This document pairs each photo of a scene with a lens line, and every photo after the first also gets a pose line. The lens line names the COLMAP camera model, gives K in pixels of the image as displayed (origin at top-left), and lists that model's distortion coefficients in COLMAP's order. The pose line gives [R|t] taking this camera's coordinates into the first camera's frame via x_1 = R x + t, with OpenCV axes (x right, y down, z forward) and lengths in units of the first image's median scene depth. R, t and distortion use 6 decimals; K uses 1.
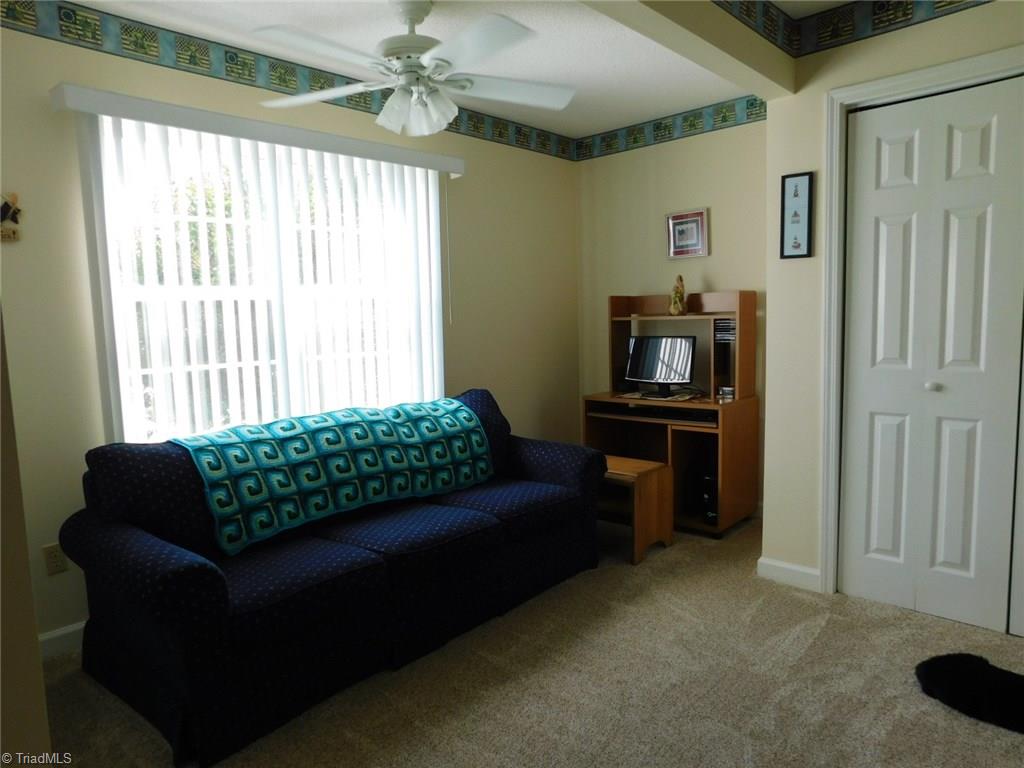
lens RADIAL K [[677.3, 0, 512.0], [0, 677.3, 384.0], [0, 0, 1]] dist [-0.080265, 0.068494]
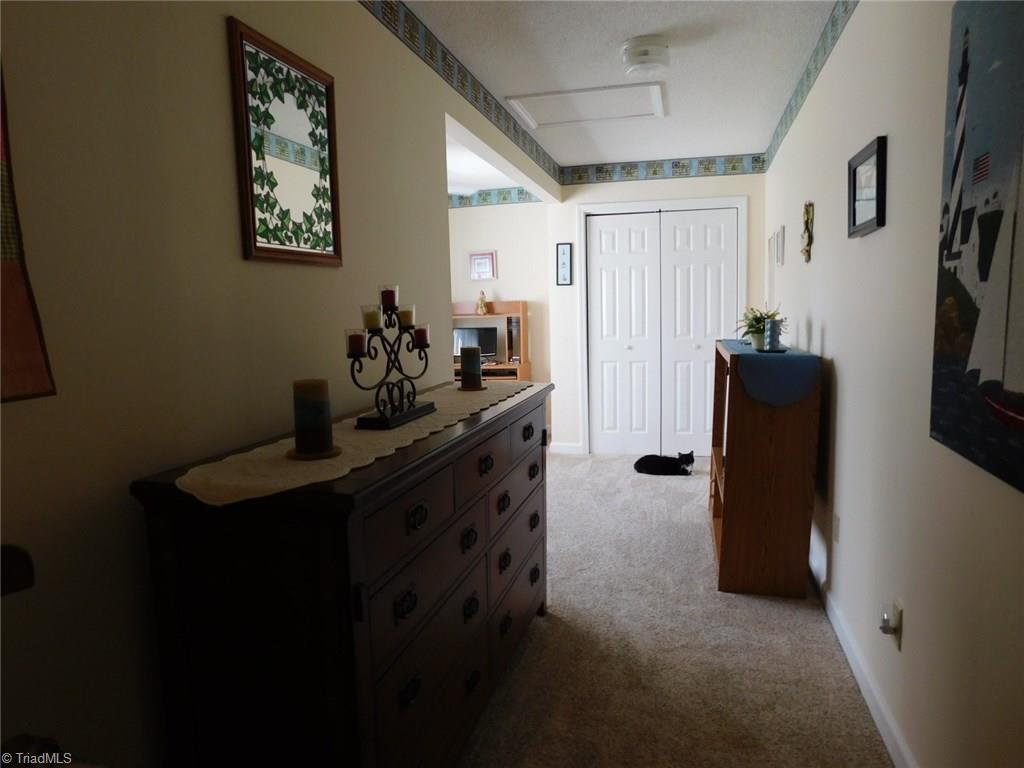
lens RADIAL K [[677.3, 0, 512.0], [0, 677.3, 384.0], [0, 0, 1]] dist [-0.080265, 0.068494]
pose [[0.880492, -0.046223, 0.471802, -0.685936], [0.048209, 0.998806, 0.007886, 0.081465], [-0.471603, 0.015802, 0.881669, -0.703937]]
